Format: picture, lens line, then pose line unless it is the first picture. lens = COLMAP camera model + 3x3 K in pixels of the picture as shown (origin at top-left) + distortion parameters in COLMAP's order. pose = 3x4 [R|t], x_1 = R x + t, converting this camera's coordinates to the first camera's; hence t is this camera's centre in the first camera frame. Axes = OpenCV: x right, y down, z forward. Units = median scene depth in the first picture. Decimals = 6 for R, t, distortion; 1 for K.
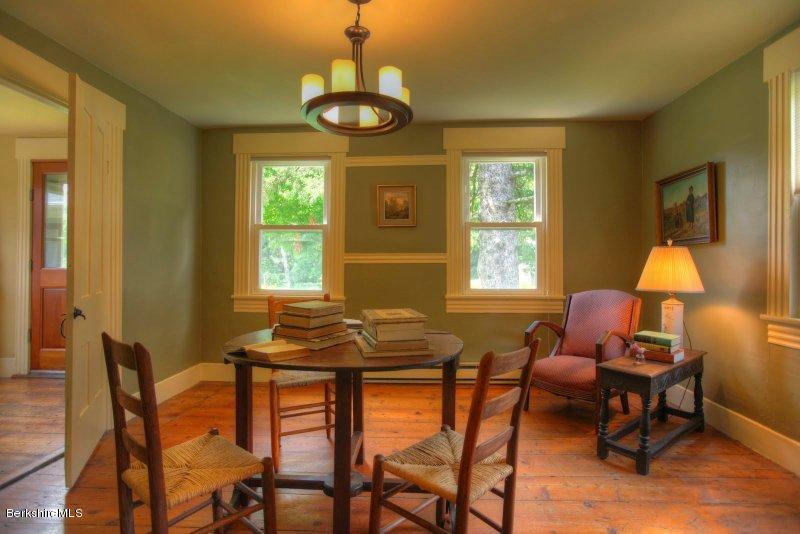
lens RADIAL K [[397.8, 0, 401.0], [0, 397.8, 267.3], [0, 0, 1]] dist [-0.033725, 0.009874]
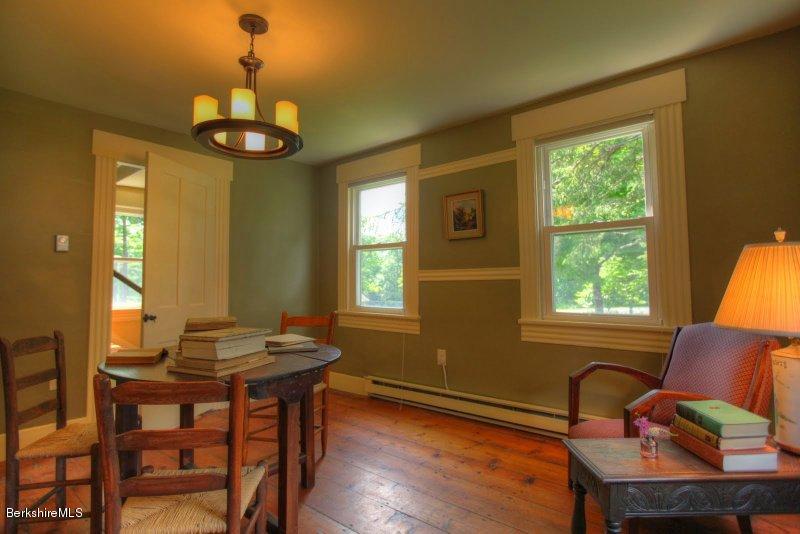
lens RADIAL K [[409.4, 0, 400.3], [0, 409.4, 265.2], [0, 0, 1]] dist [-0.006784, 0.000465]
pose [[0.805810, -0.030998, -0.591362, 0.410666], [0.003158, 0.998840, -0.048054, -0.000126], [0.592165, 0.036855, 0.804973, 0.186113]]
